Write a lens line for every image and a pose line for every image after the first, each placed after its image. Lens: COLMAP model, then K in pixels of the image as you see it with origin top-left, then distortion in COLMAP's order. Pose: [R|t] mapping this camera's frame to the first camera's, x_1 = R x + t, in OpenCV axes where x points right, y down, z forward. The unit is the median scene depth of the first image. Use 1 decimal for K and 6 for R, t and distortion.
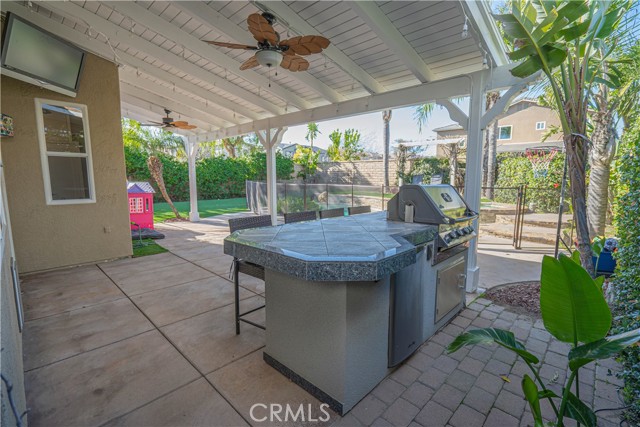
lens RADIAL K [[294.6, 0, 332.1], [0, 294.6, 211.5], [0, 0, 1]] dist [-0.001910, -0.000320]
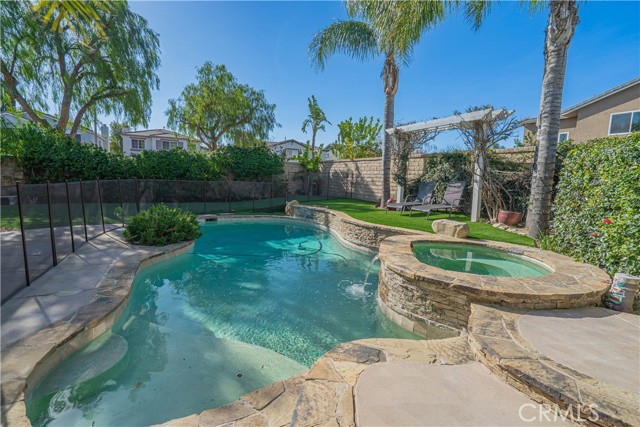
lens RADIAL K [[302.4, 0, 320.6], [0, 302.4, 216.8], [0, 0, 1]] dist [-0.000522, 0.000343]
pose [[0.950756, 0.073538, -0.301089, 0.265114], [-0.074889, 0.997167, 0.007069, -0.039003], [0.300756, 0.015827, 0.953570, 0.340880]]
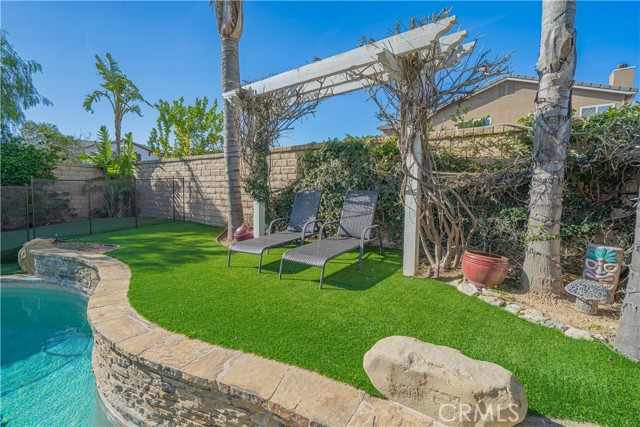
lens RADIAL K [[302.4, 0, 320.6], [0, 302.4, 216.8], [0, 0, 1]] dist [-0.000522, 0.000343]
pose [[0.992577, 0.004824, 0.121523, 0.256905], [-0.000424, 0.999344, -0.036207, -0.082028], [-0.121618, 0.035887, 0.991928, 0.645491]]
